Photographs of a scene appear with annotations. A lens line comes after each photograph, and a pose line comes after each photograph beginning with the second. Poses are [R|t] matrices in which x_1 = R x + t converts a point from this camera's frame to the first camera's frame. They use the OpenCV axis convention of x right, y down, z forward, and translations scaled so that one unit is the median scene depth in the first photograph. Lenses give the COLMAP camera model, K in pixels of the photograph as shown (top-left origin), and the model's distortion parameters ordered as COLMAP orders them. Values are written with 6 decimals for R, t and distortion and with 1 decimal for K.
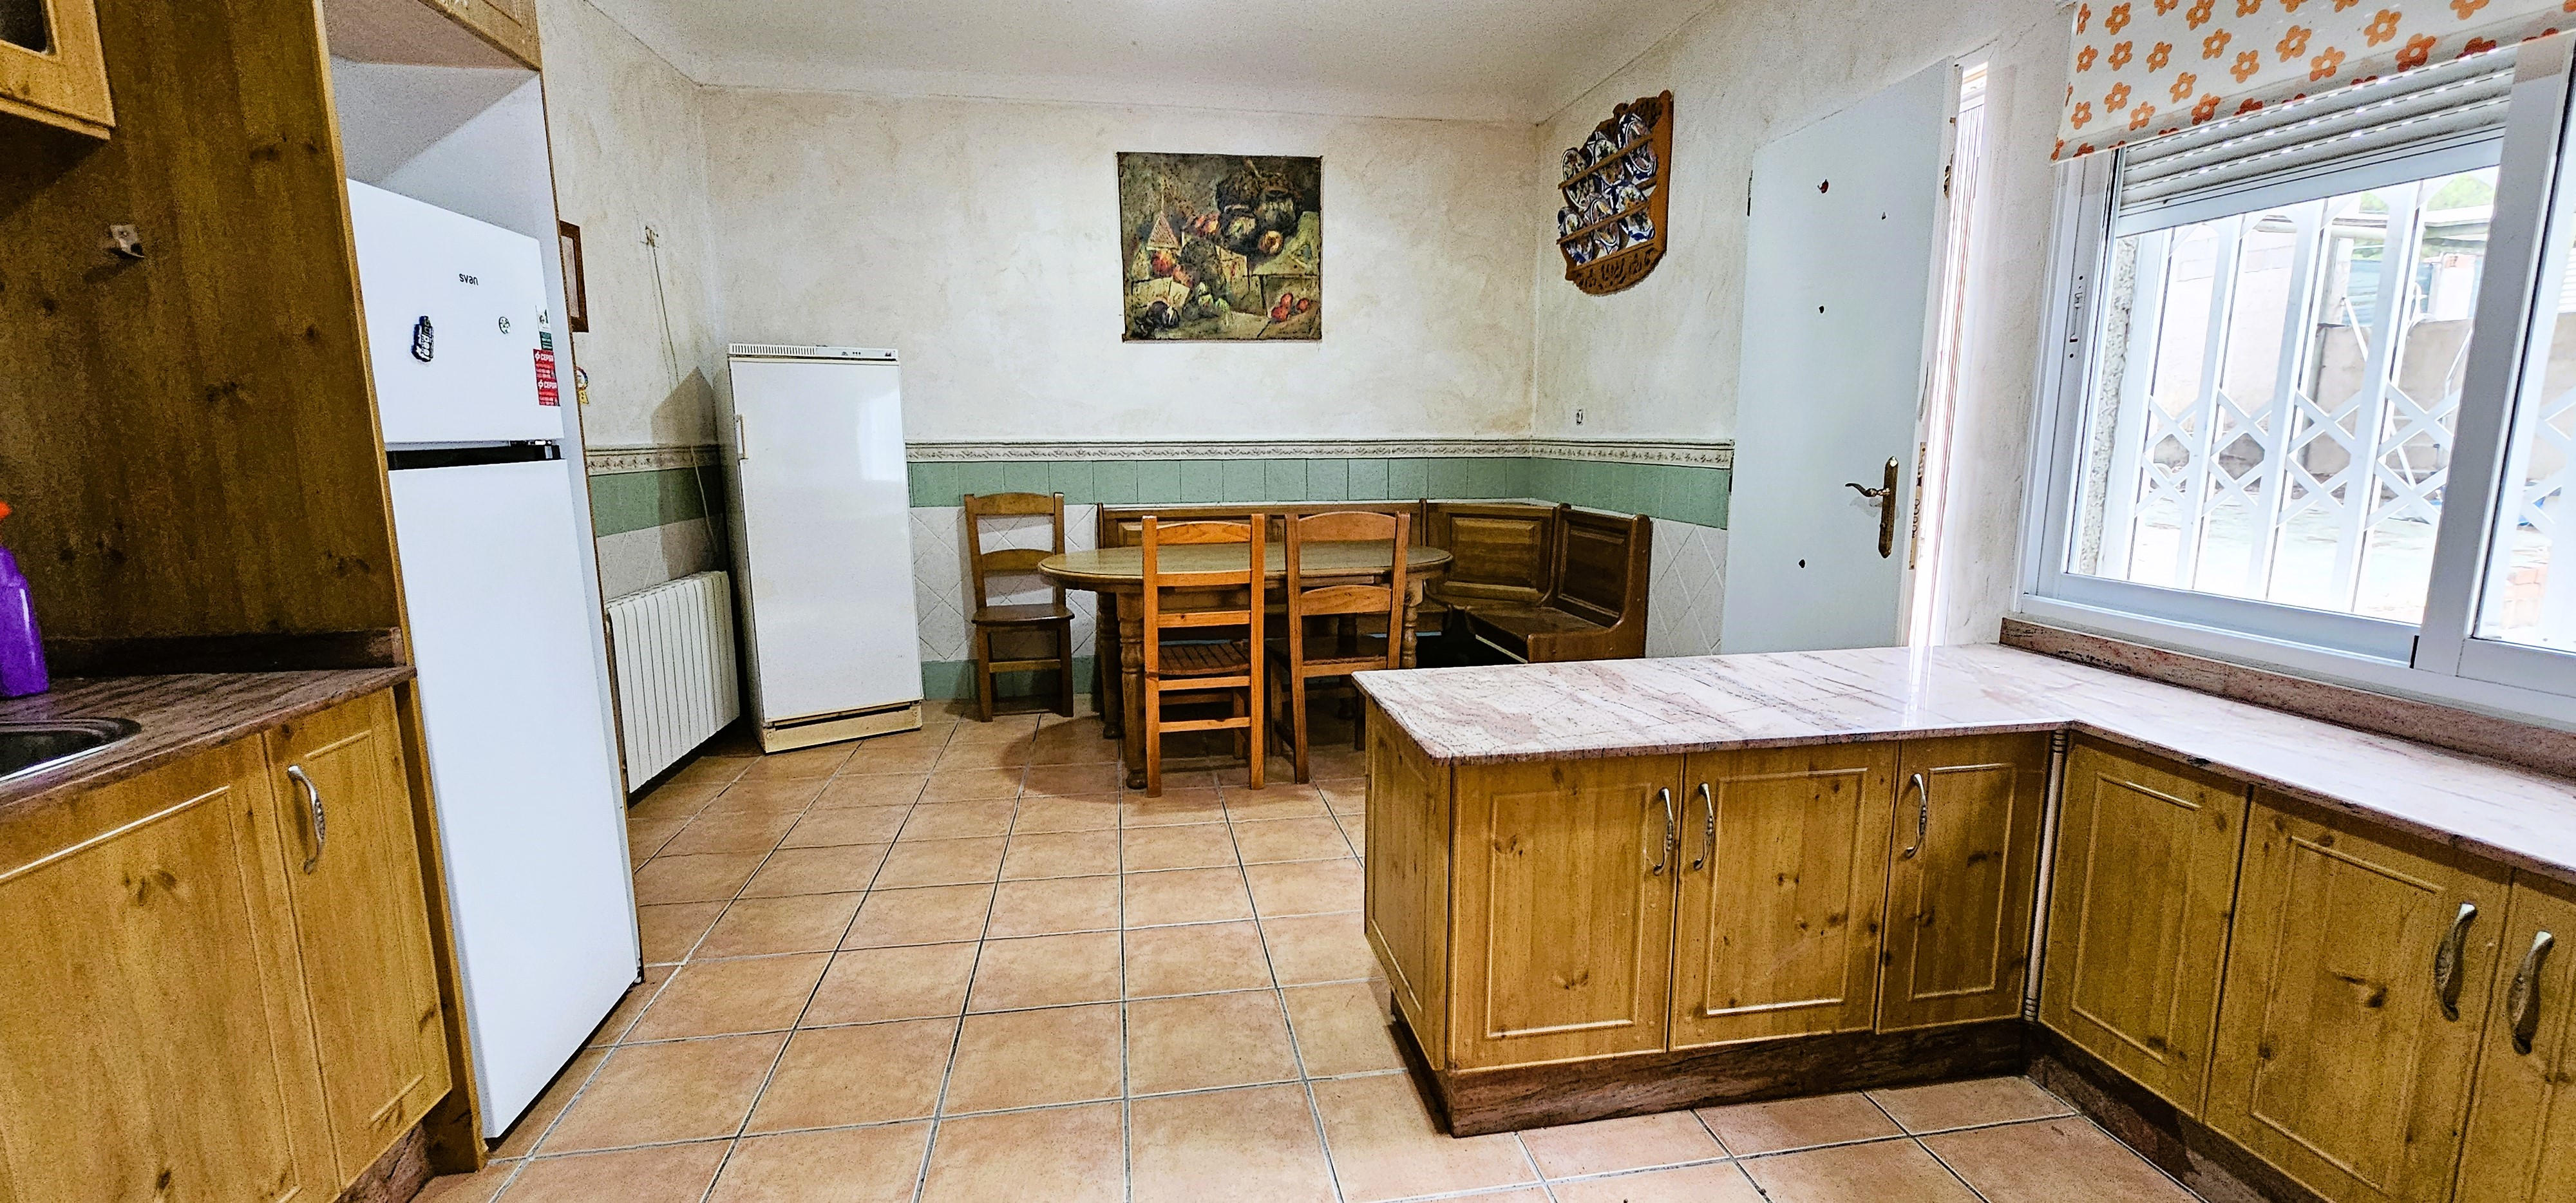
lens RADIAL K [[1051.9, 0, 1284.8], [0, 1051.9, 609.8], [0, 0, 1]] dist [-0.001949, 0.000142]
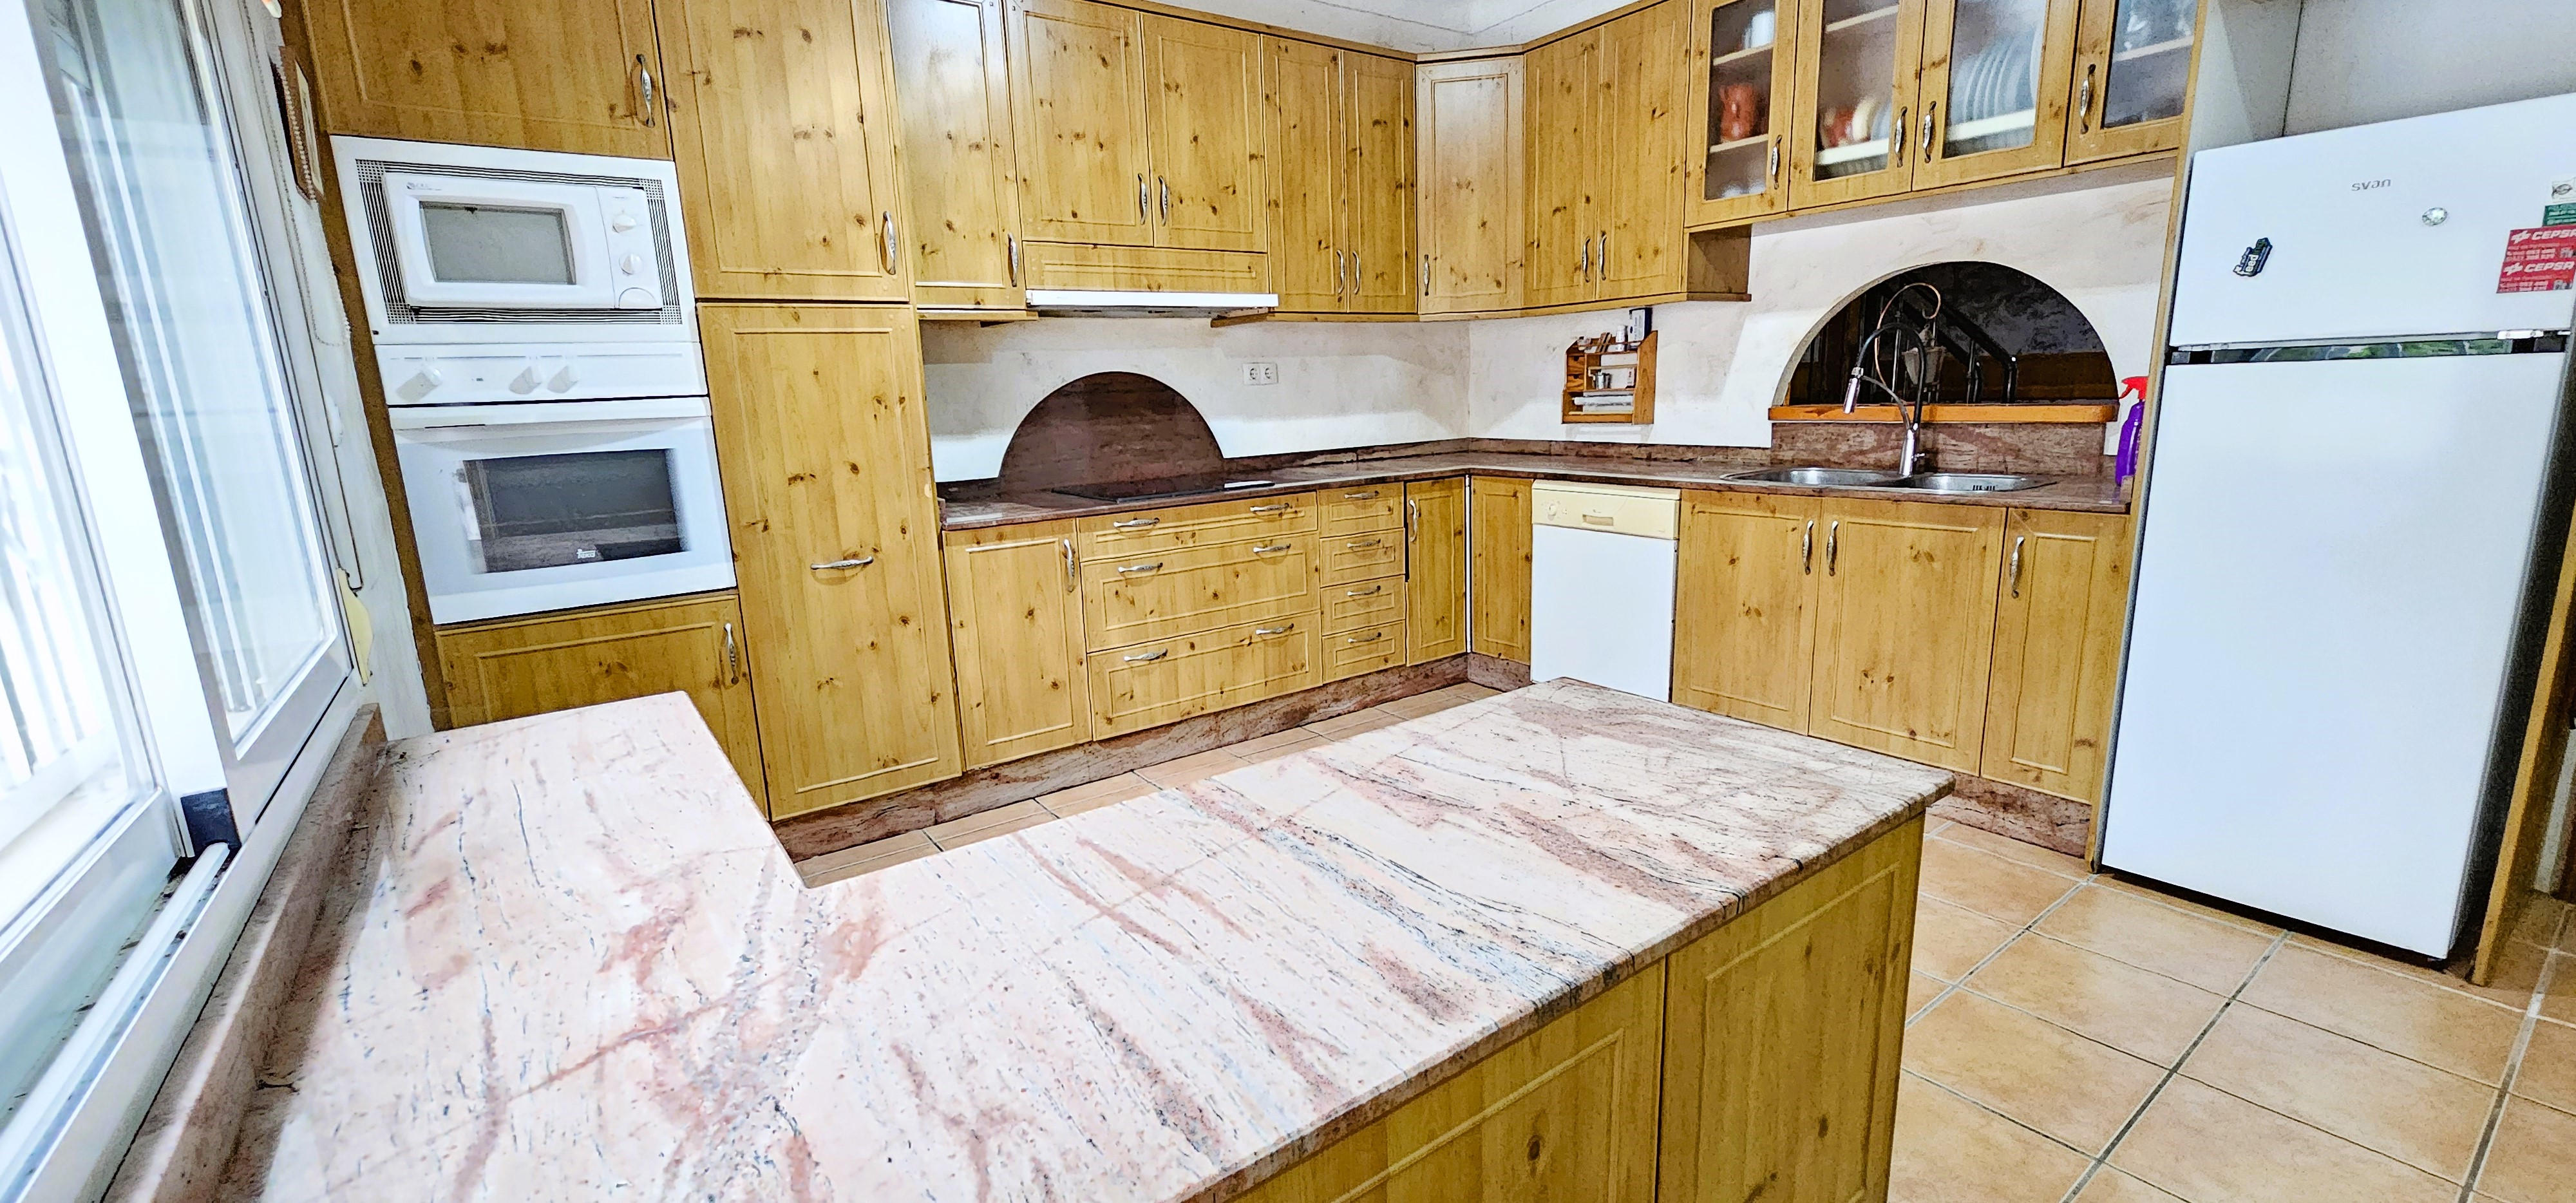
lens RADIAL K [[1051.9, 0, 1284.8], [0, 1051.9, 609.8], [0, 0, 1]] dist [-0.001949, 0.000142]
pose [[-0.891080, 0.133675, -0.433714, 0.288929], [-0.033322, 0.933791, 0.356265, -0.099092], [0.452621, 0.331913, -0.827628, 0.597108]]
